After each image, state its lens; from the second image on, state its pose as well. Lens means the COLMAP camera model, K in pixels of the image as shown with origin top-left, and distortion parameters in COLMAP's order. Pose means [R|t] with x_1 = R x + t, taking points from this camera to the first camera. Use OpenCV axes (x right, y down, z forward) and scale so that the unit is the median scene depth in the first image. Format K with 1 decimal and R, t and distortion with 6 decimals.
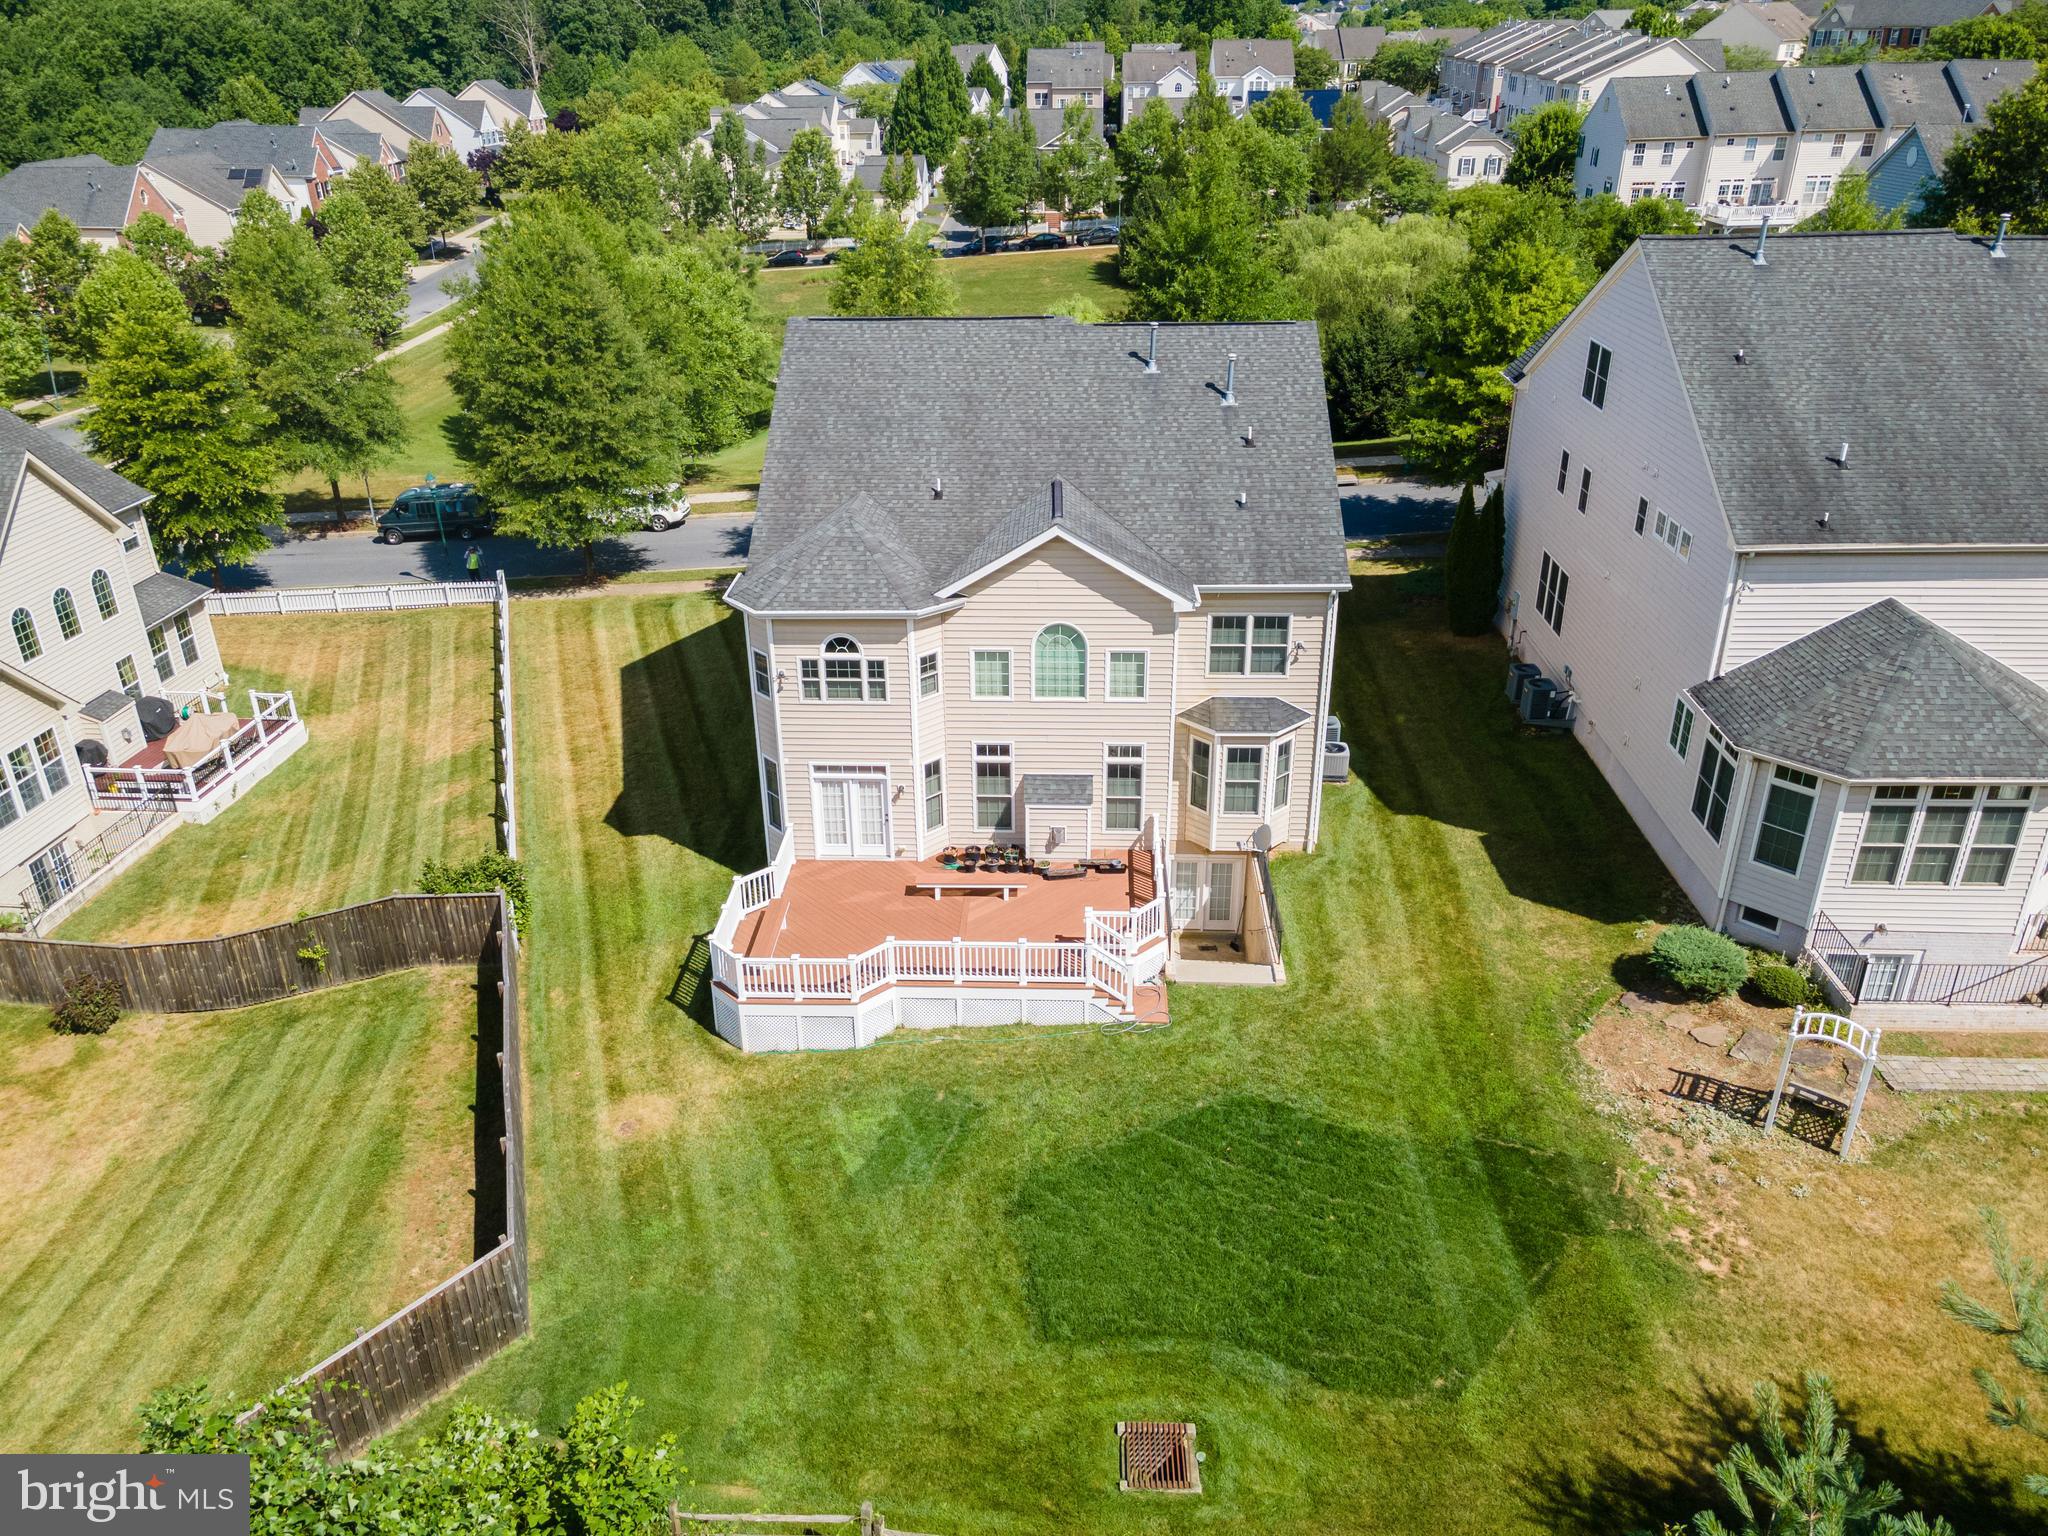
lens RADIAL K [[1491.3, 0, 1016.5], [0, 1491.3, 763.0], [0, 0, 1]] dist [0.026920, 0.027244]
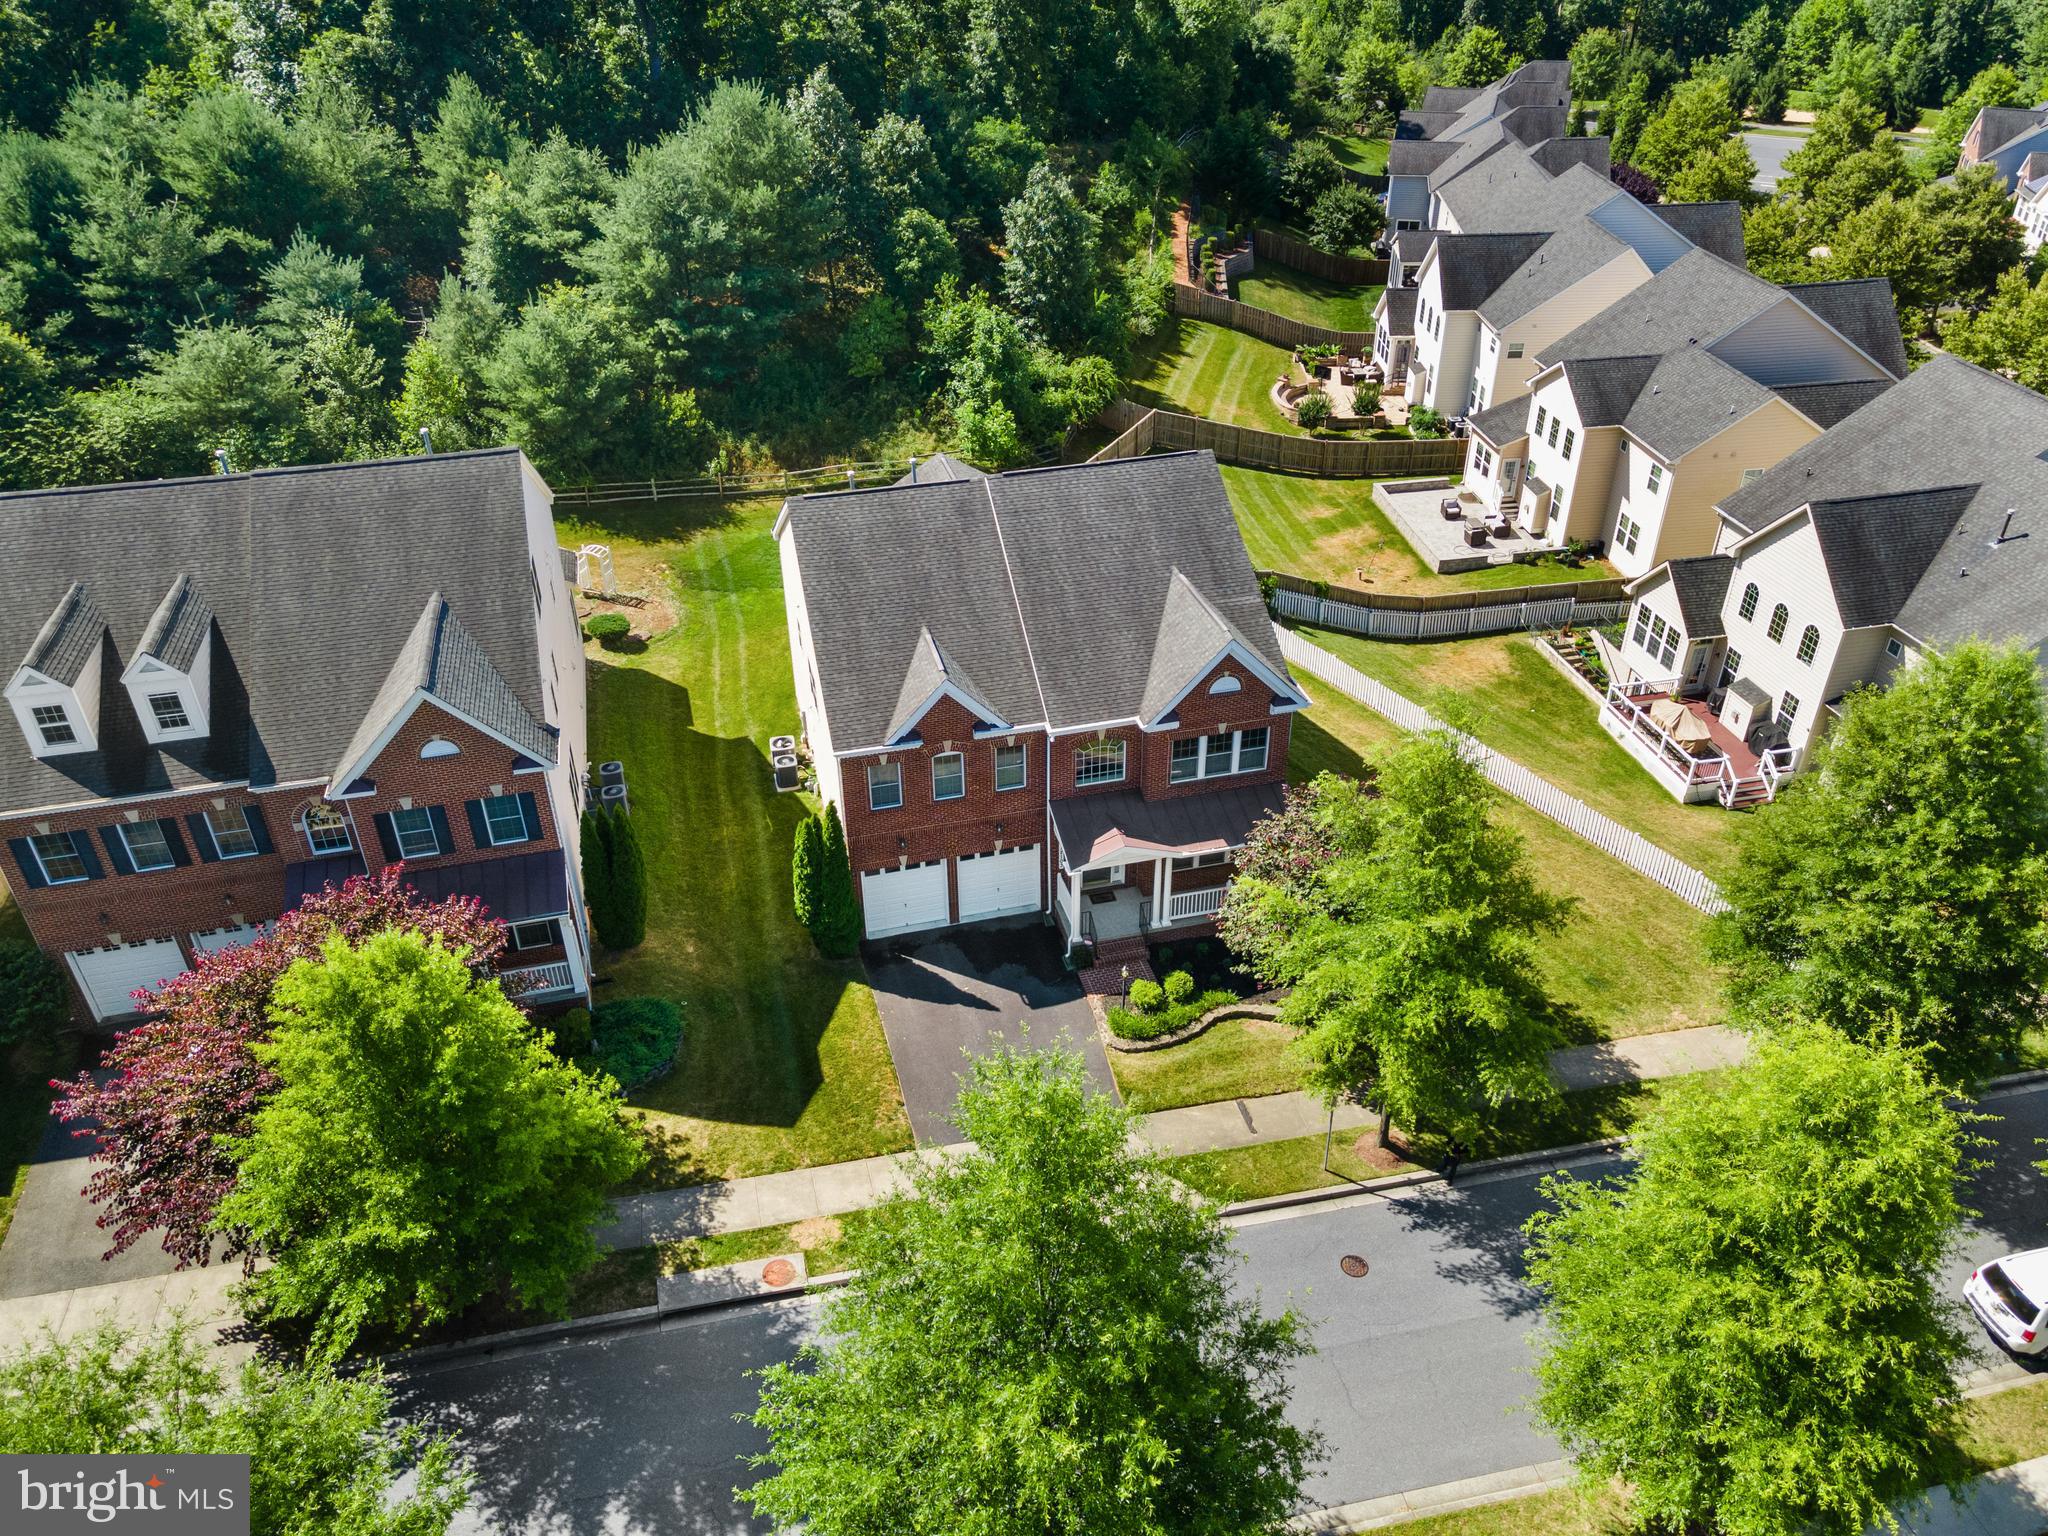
lens RADIAL K [[1491.3, 0, 1028.0], [0, 1491.3, 753.7], [0, 0, 1]] dist [0.026920, 0.027244]
pose [[-0.957472, 0.175048, -0.229359, 0.354832], [-0.105926, 0.526162, 0.843761, -1.329859], [0.268379, 0.832173, -0.485244, 1.975505]]
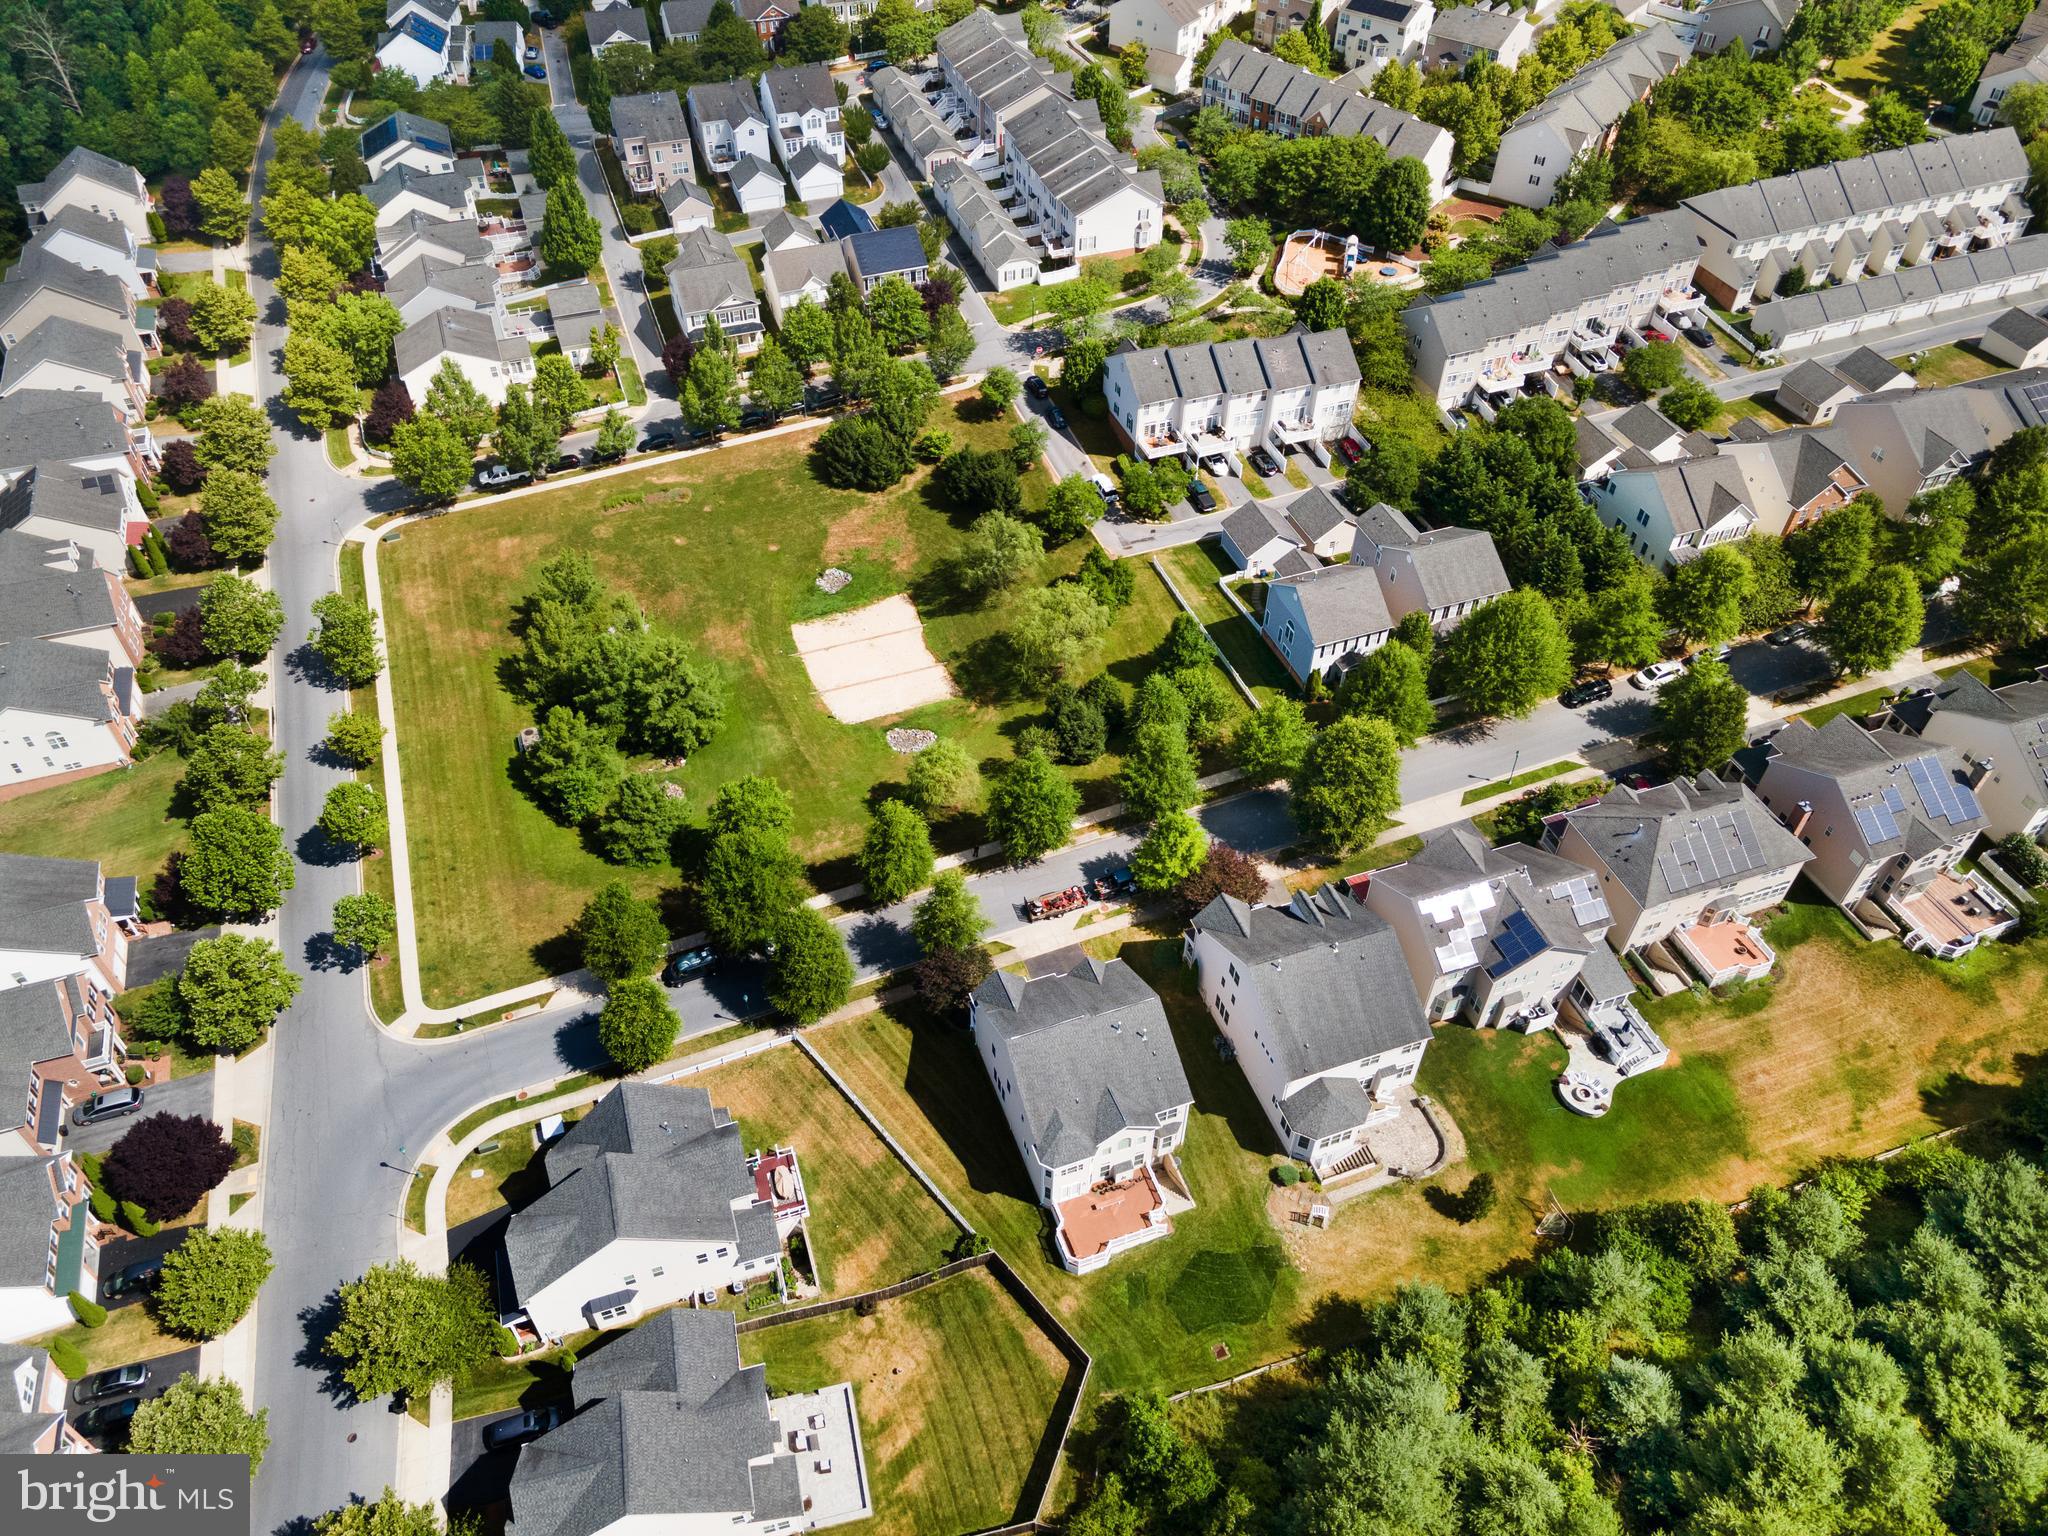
lens RADIAL K [[1491.3, 0, 1008.5], [0, 1491.3, 761.7], [0, 0, 1]] dist [0.026920, 0.027244]
pose [[0.926131, -0.261272, 0.272064, -0.940537], [0.154649, 0.920865, 0.357898, -2.180987], [-0.344043, -0.289386, 0.893247, -1.806953]]
